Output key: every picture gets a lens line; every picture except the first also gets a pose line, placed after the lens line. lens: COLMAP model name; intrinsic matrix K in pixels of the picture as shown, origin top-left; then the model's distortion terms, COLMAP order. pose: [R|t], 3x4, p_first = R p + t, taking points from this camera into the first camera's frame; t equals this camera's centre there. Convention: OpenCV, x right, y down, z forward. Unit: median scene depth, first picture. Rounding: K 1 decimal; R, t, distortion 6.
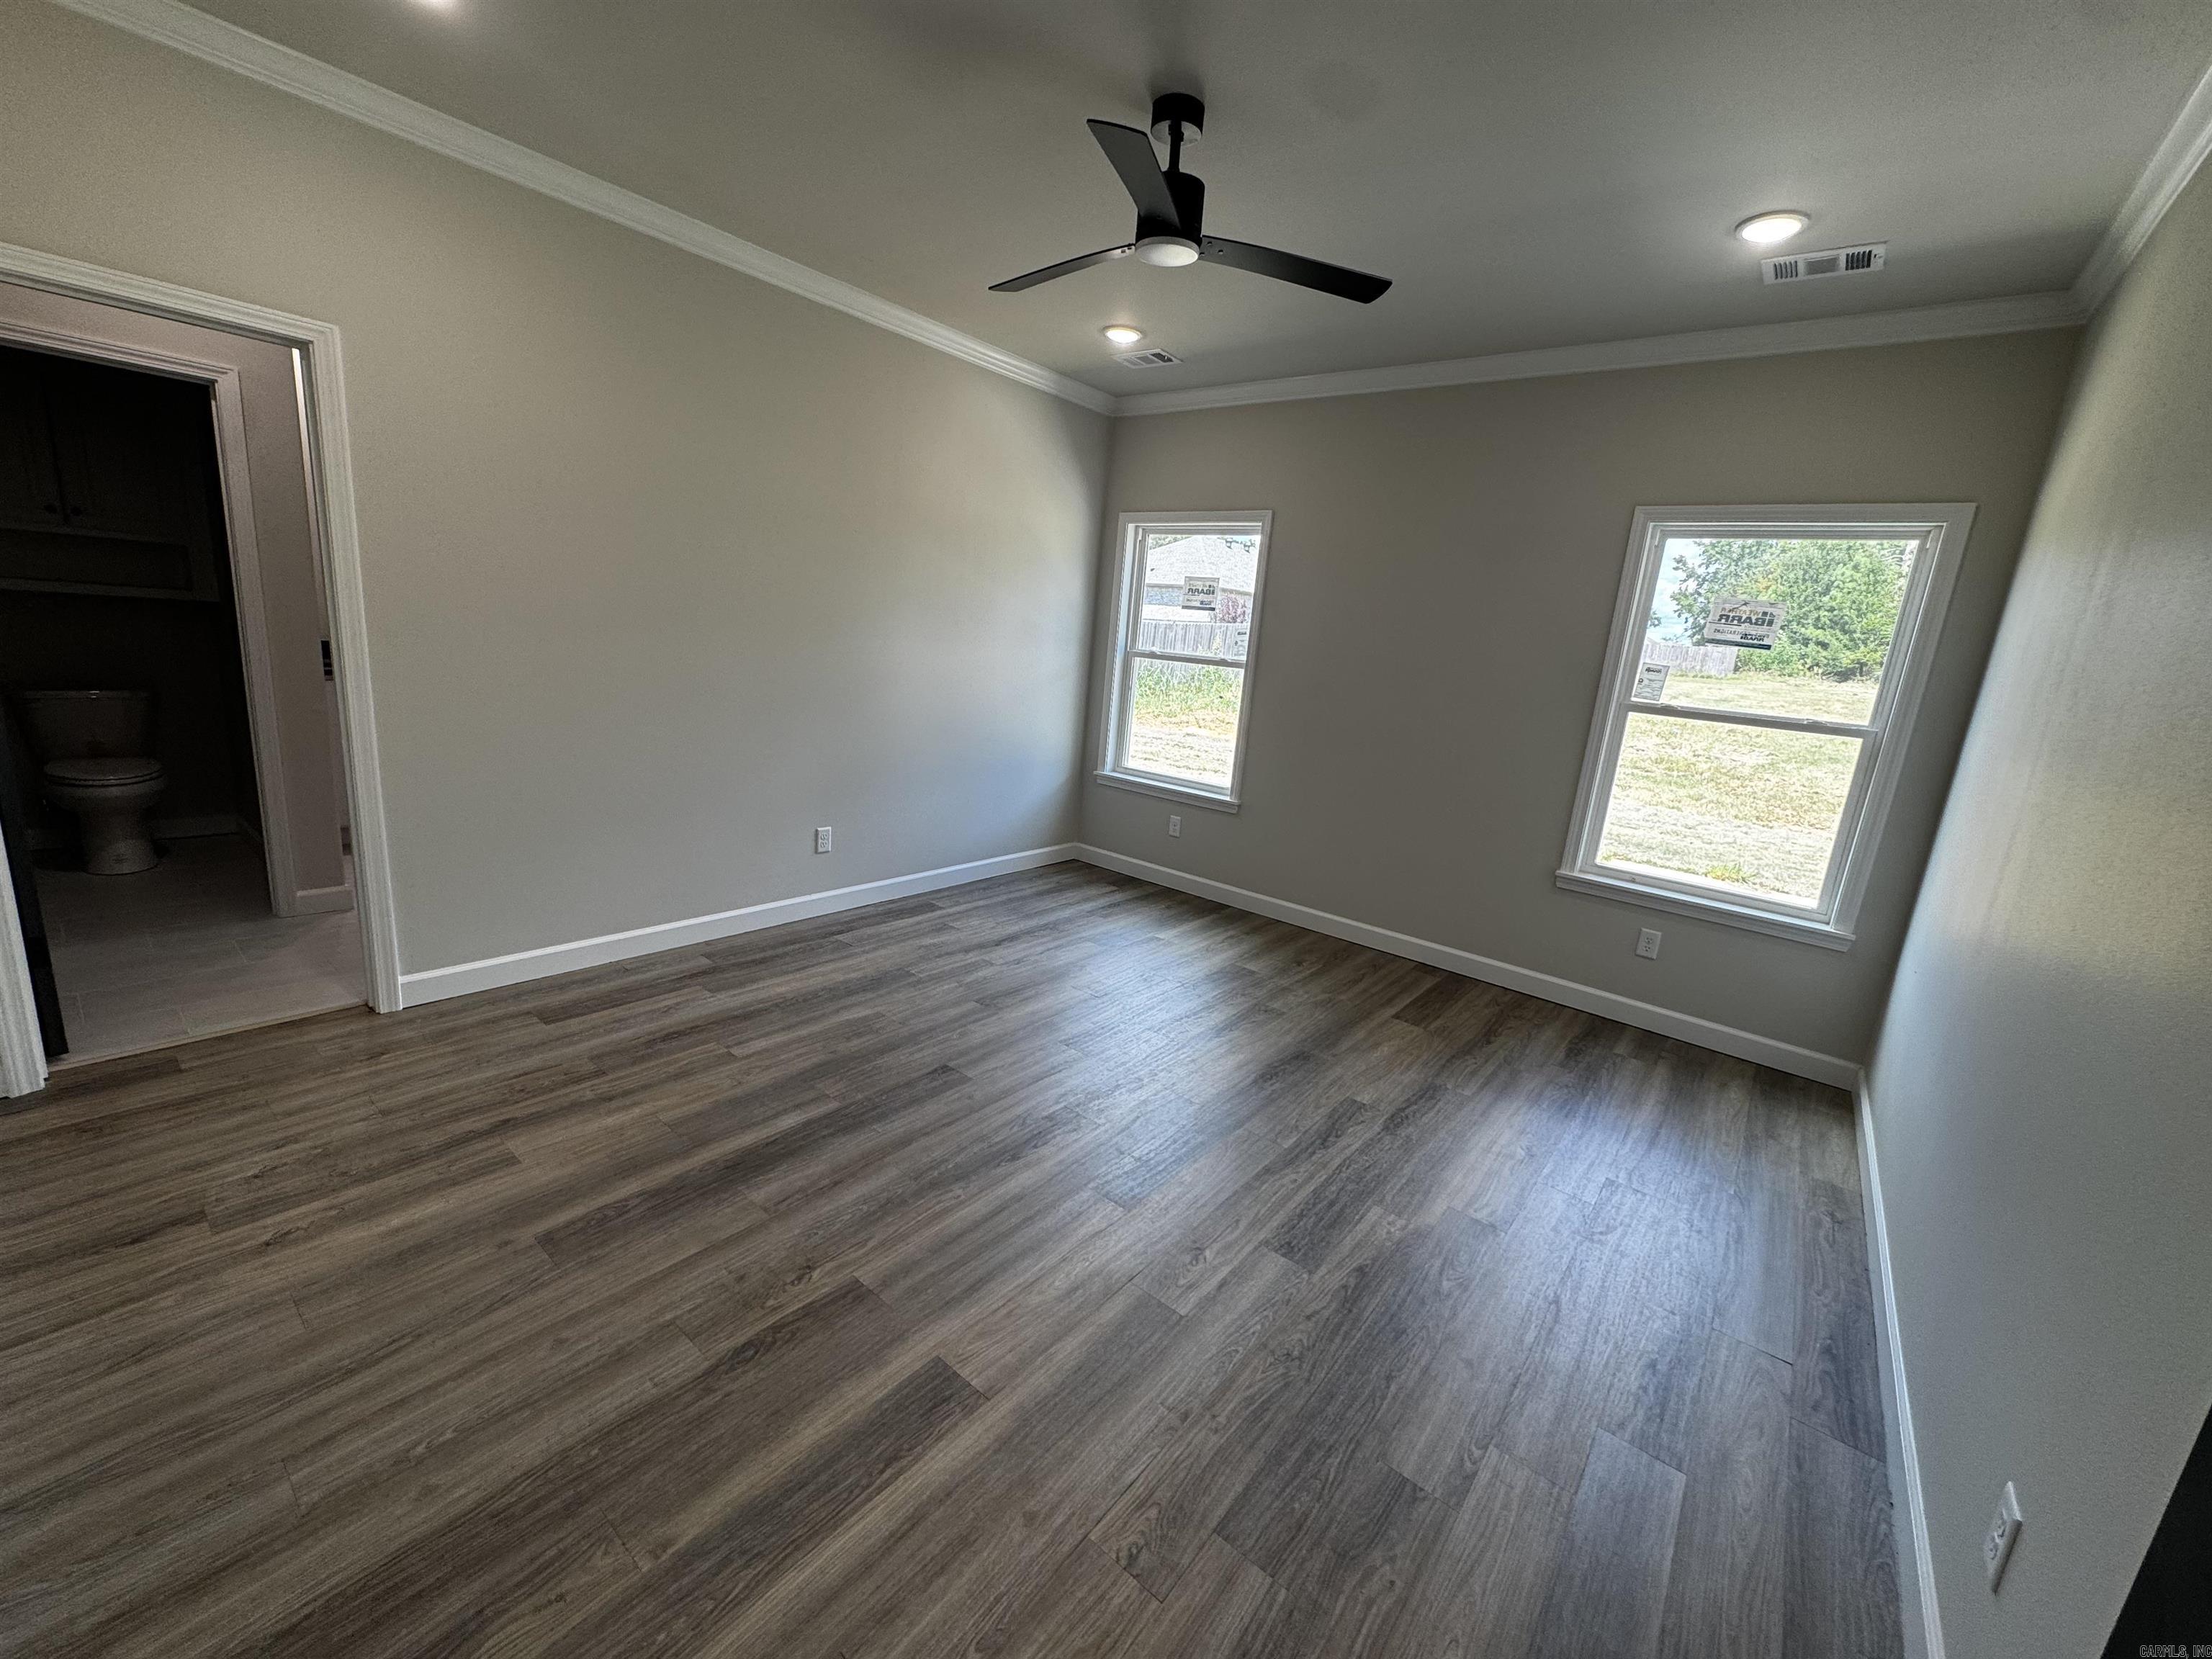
lens RADIAL K [[879.4, 0, 1106.2], [0, 879.4, 824.6], [0, 0, 1]] dist [-0.001011, -0.000078]
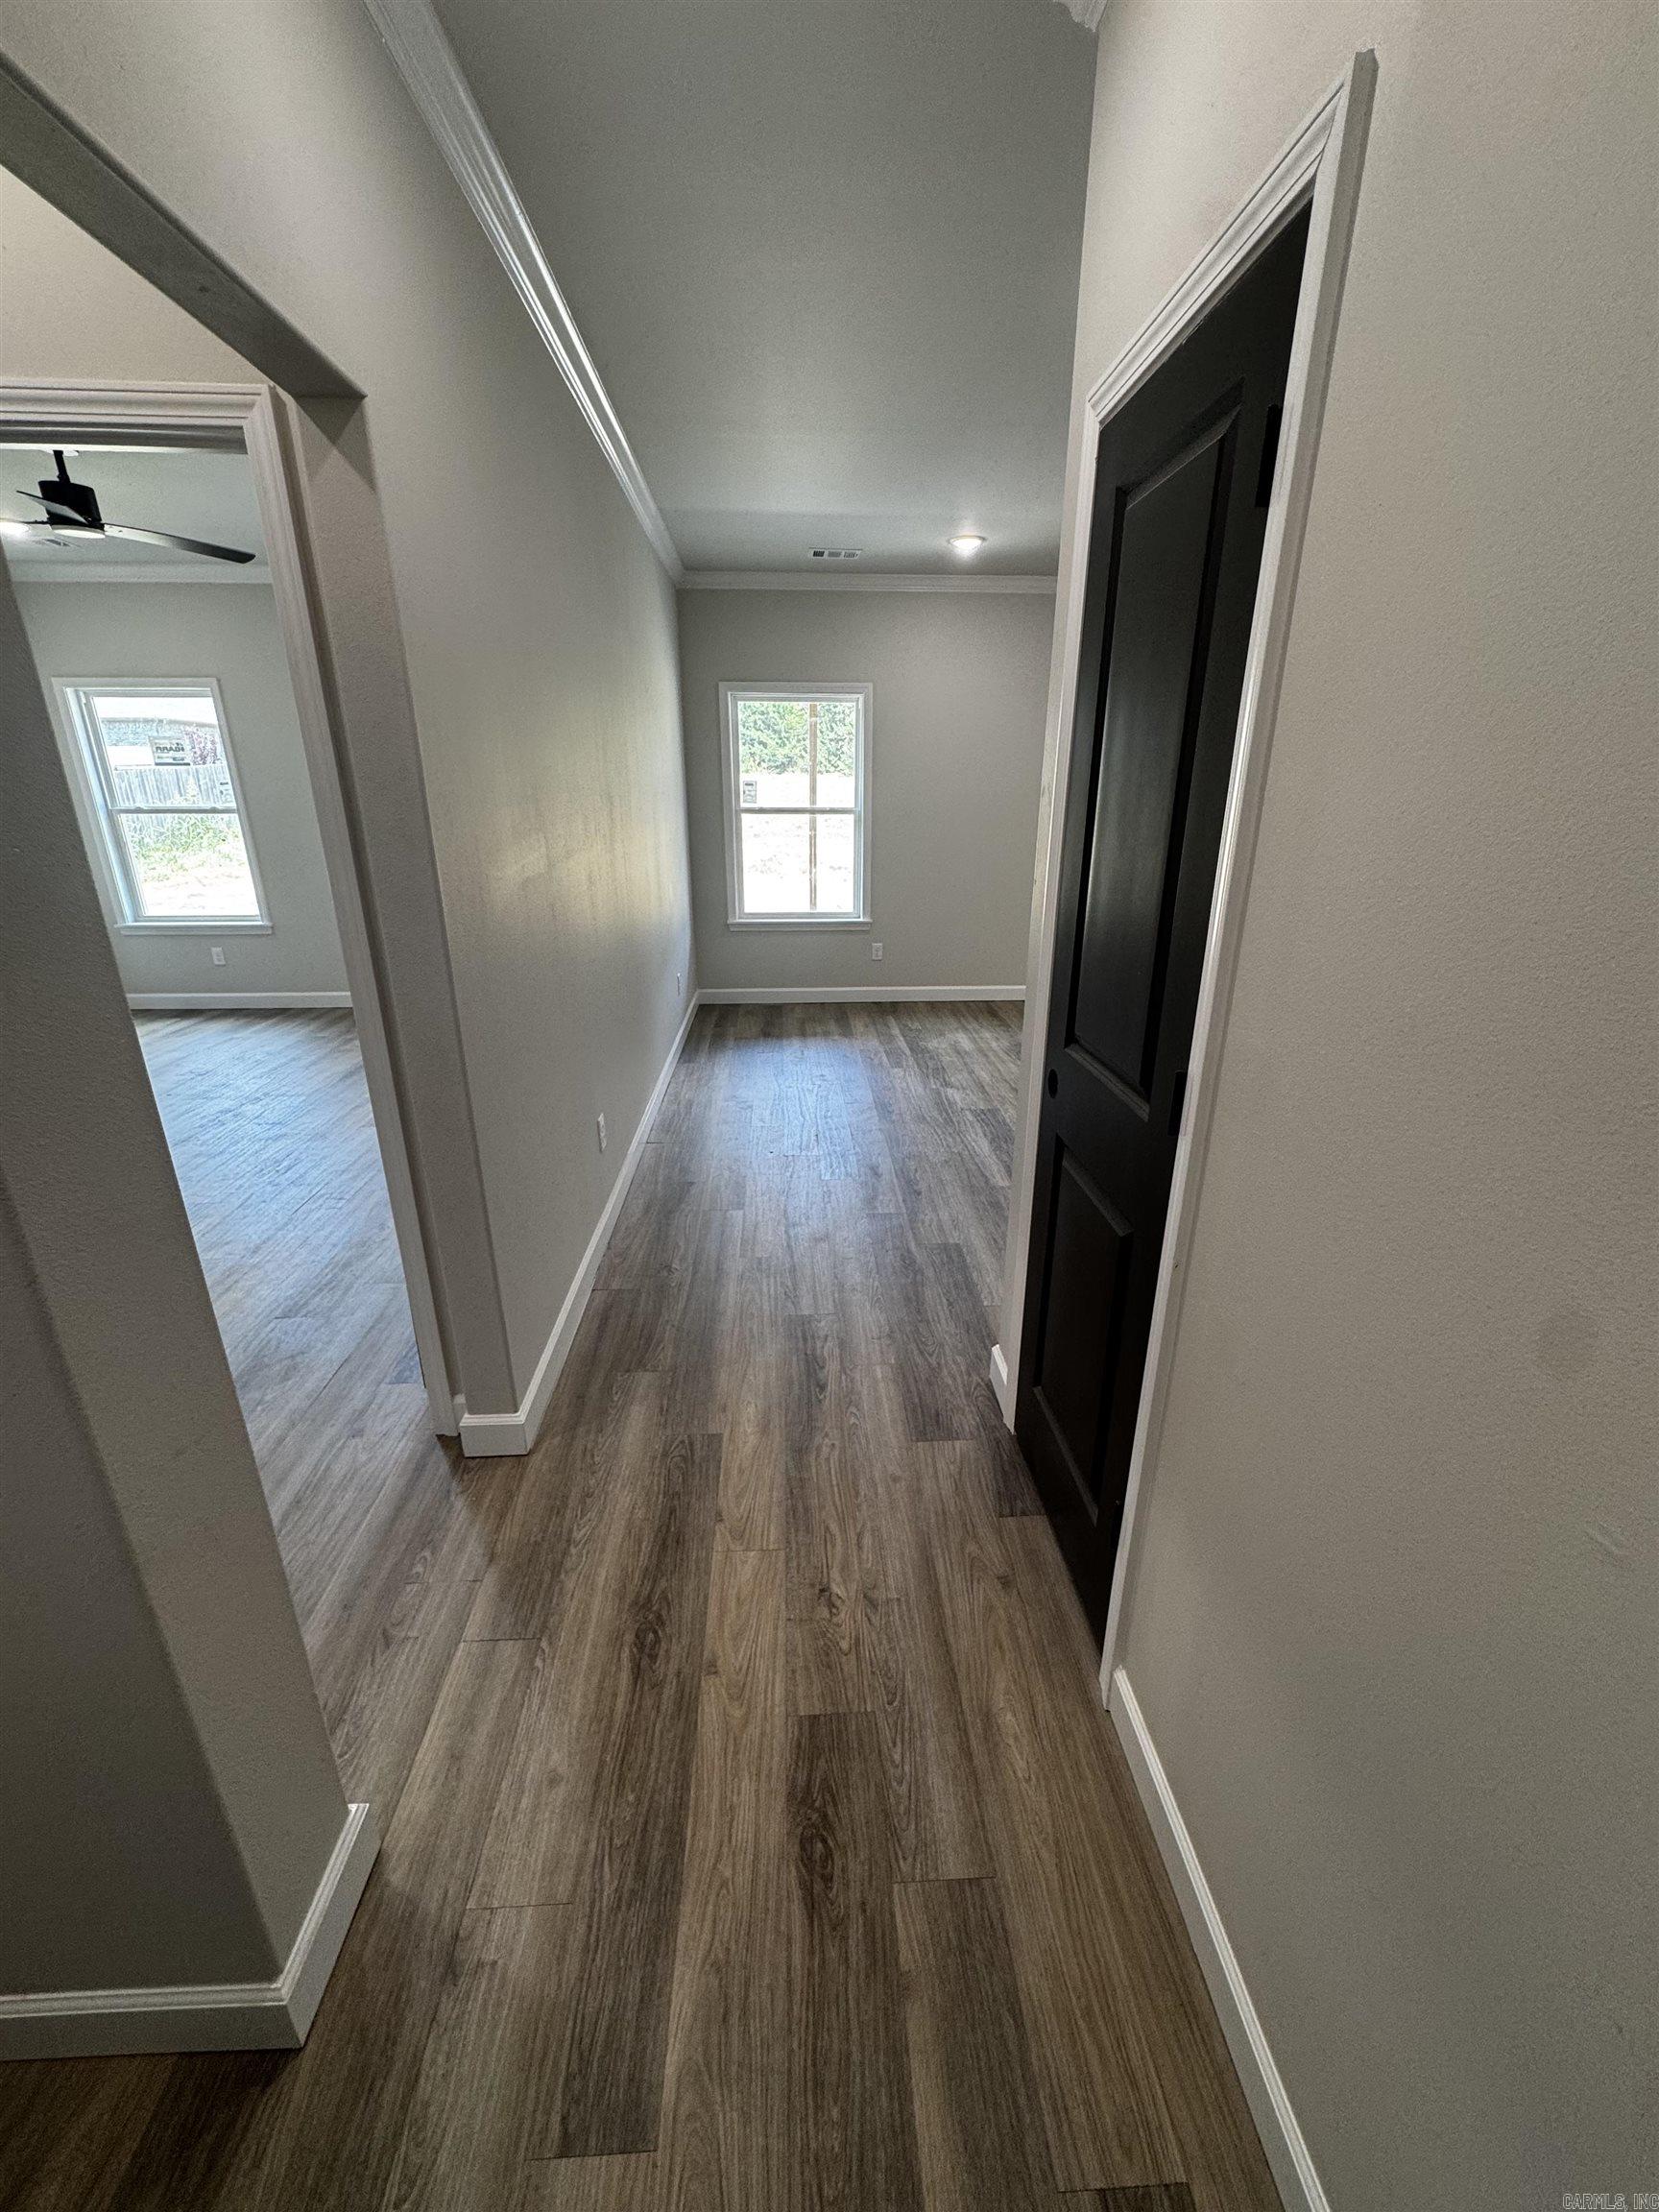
lens RADIAL K [[879.4, 0, 829.5], [0, 879.4, 1106.0], [0, 0, 1]] dist [-0.001011, -0.000078]
pose [[0.743922, -0.308514, 0.592789, -0.059253], [0.206355, 0.949756, 0.235330, 0.067830], [-0.635608, -0.052742, 0.770208, -0.360678]]
